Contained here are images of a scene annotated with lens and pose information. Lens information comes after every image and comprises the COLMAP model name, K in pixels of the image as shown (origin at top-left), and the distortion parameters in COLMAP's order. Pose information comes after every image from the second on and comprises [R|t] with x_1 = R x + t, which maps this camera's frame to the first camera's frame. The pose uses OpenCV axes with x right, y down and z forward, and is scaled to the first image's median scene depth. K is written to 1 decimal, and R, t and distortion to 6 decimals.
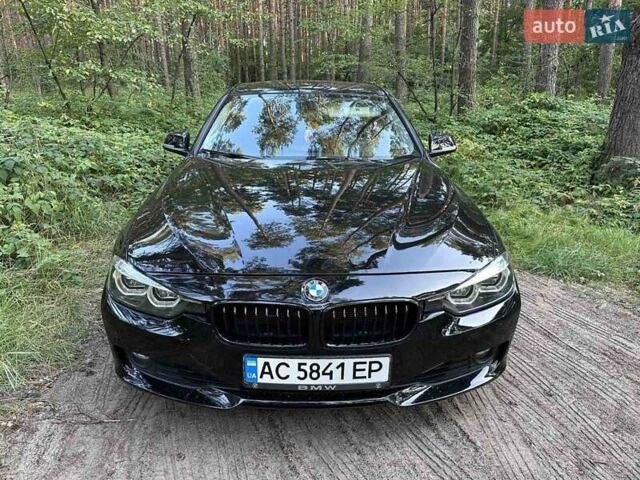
lens RADIAL K [[458.3, 0, 317.6], [0, 458.3, 233.6], [0, 0, 1]] dist [0.053529, -0.065854]
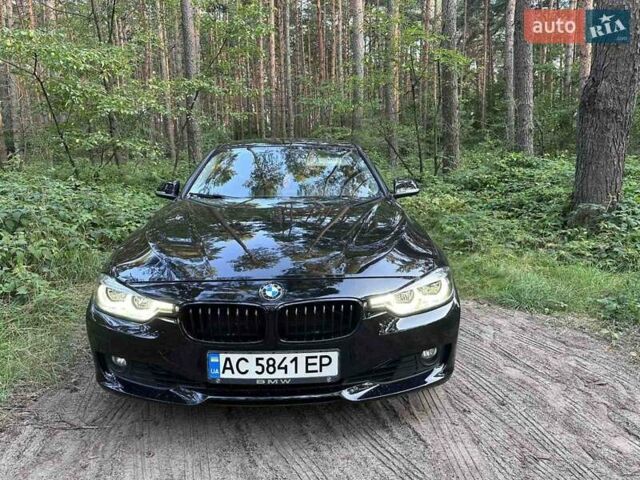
lens RADIAL K [[458.3, 0, 317.6], [0, 458.3, 233.6], [0, 0, 1]] dist [0.053529, -0.065854]
pose [[0.999825, -0.016705, -0.008461, 0.099586], [0.015267, 0.988835, -0.148228, 0.122169], [0.010843, 0.148073, 0.988917, -0.124415]]
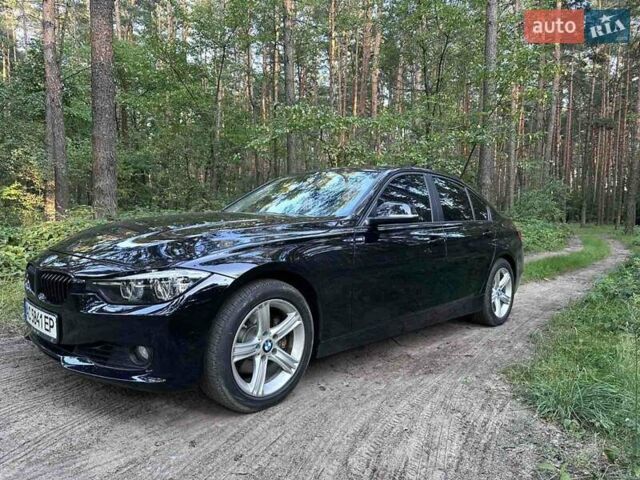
lens RADIAL K [[450.3, 0, 318.3], [0, 450.3, 253.4], [0, 0, 1]] dist [0.067440, -0.094621]
pose [[0.700357, 0.071146, -0.710238, 1.269675], [-0.247778, 0.957379, -0.148428, 0.087499], [0.669407, 0.279934, 0.688136, 0.468148]]
